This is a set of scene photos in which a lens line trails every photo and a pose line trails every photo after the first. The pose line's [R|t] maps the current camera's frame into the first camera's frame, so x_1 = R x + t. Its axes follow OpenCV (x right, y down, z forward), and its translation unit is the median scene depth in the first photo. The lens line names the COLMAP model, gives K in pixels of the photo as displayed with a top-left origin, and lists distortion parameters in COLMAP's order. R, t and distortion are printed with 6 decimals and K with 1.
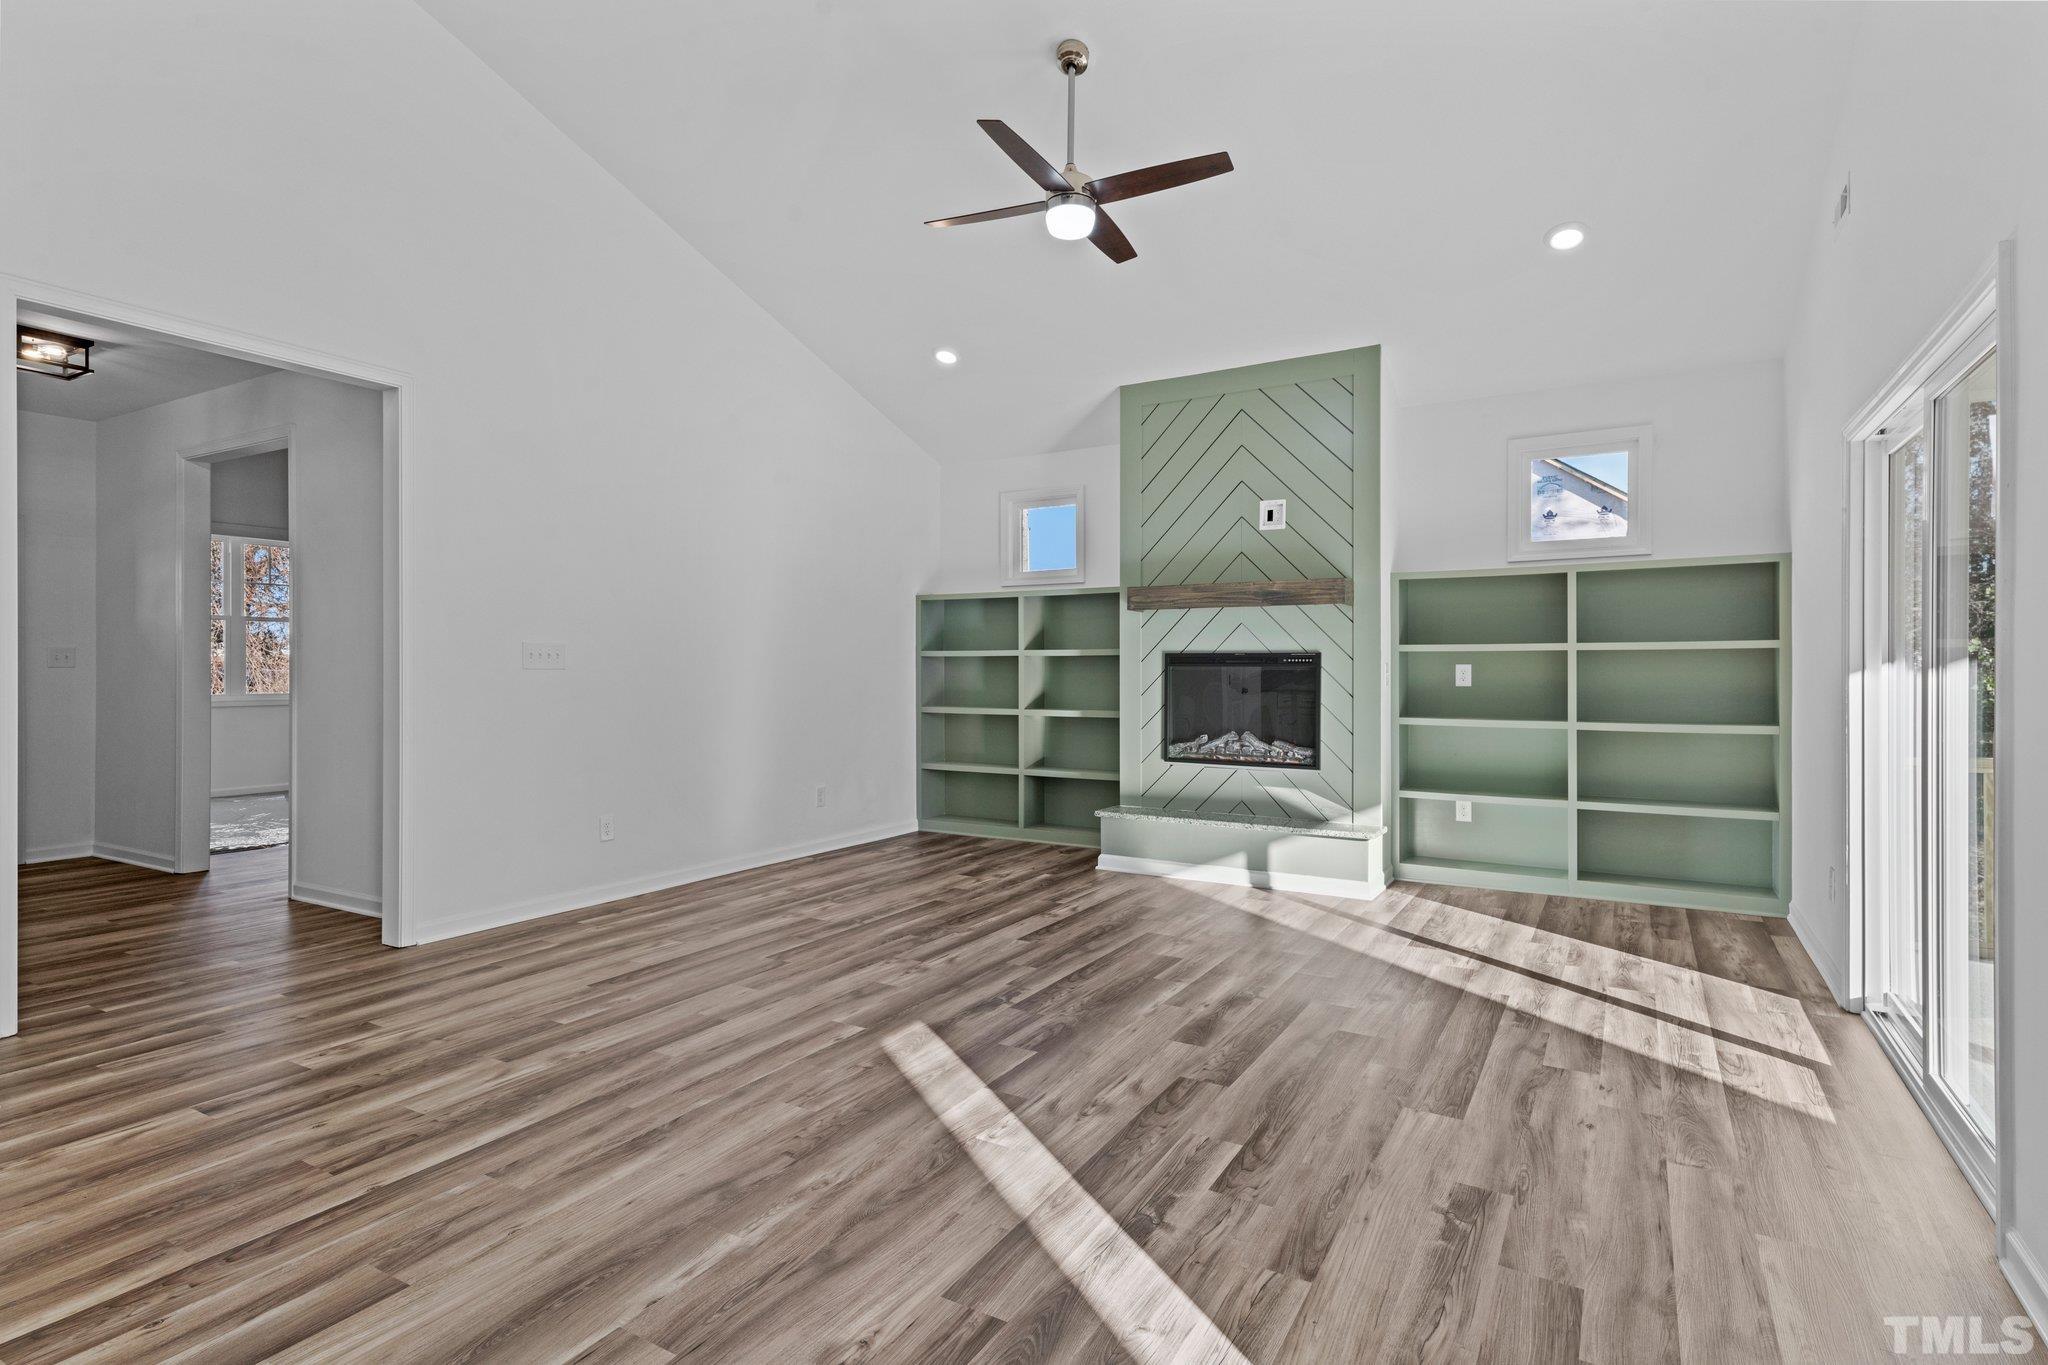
lens RADIAL K [[1007.5, 0, 1035.1], [0, 1007.5, 672.6], [0, 0, 1]] dist [0.029867, -0.003133]
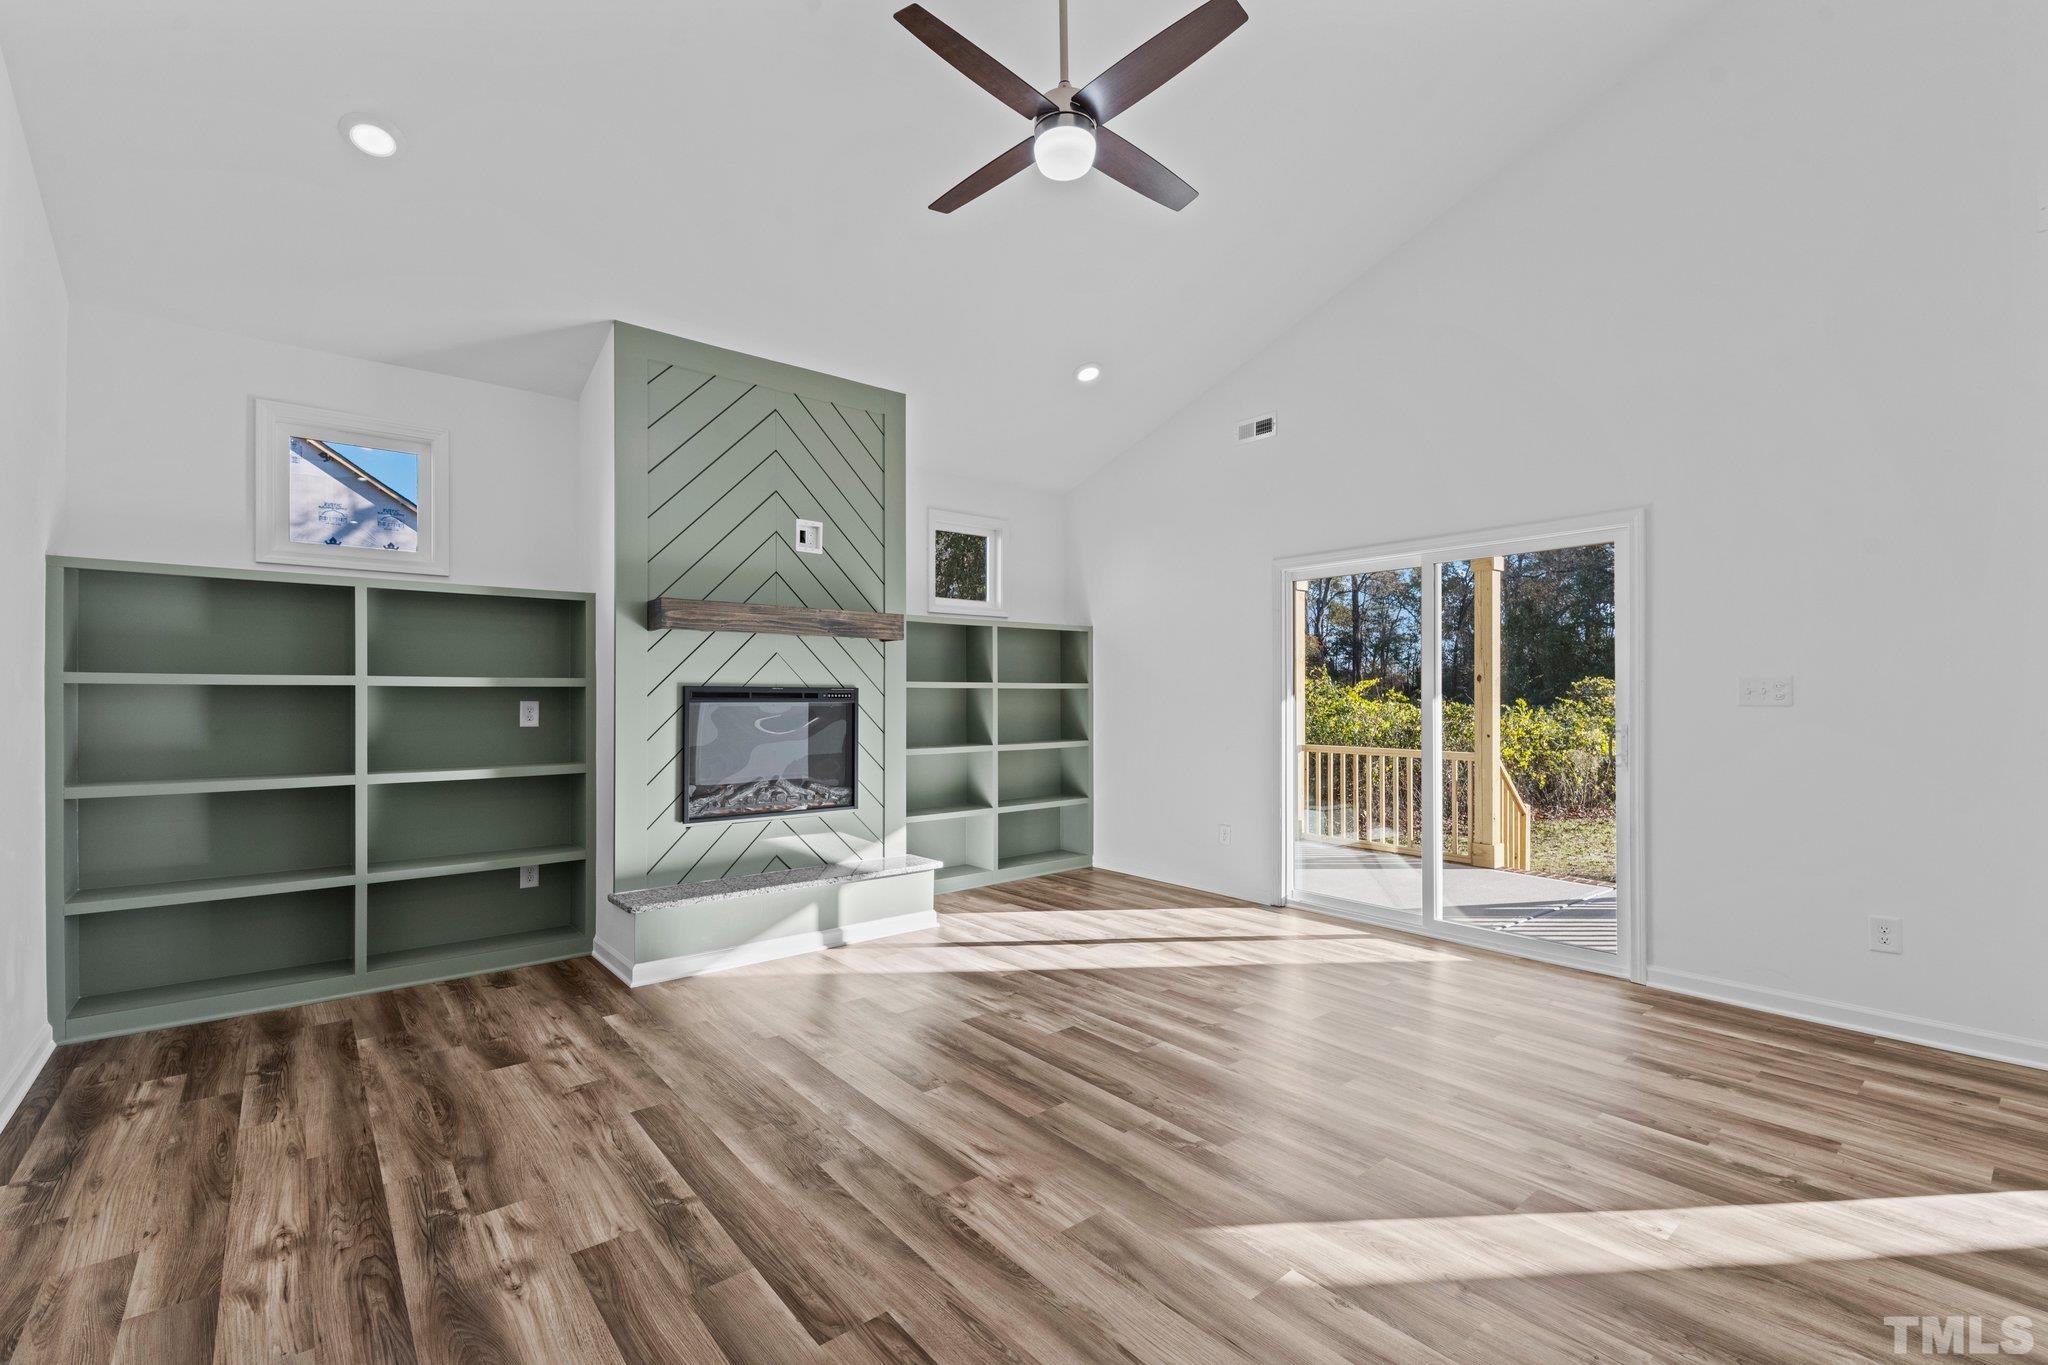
lens RADIAL K [[869.0, 0, 1000.6], [0, 869.0, 689.7], [0, 0, 1]] dist [0.011605, -0.005937]
pose [[0.366129, 0.006986, 0.930538, -0.486731], [0.004060, 0.999950, -0.009104, -0.010460], [-0.930555, 0.007111, 0.366082, 0.618352]]
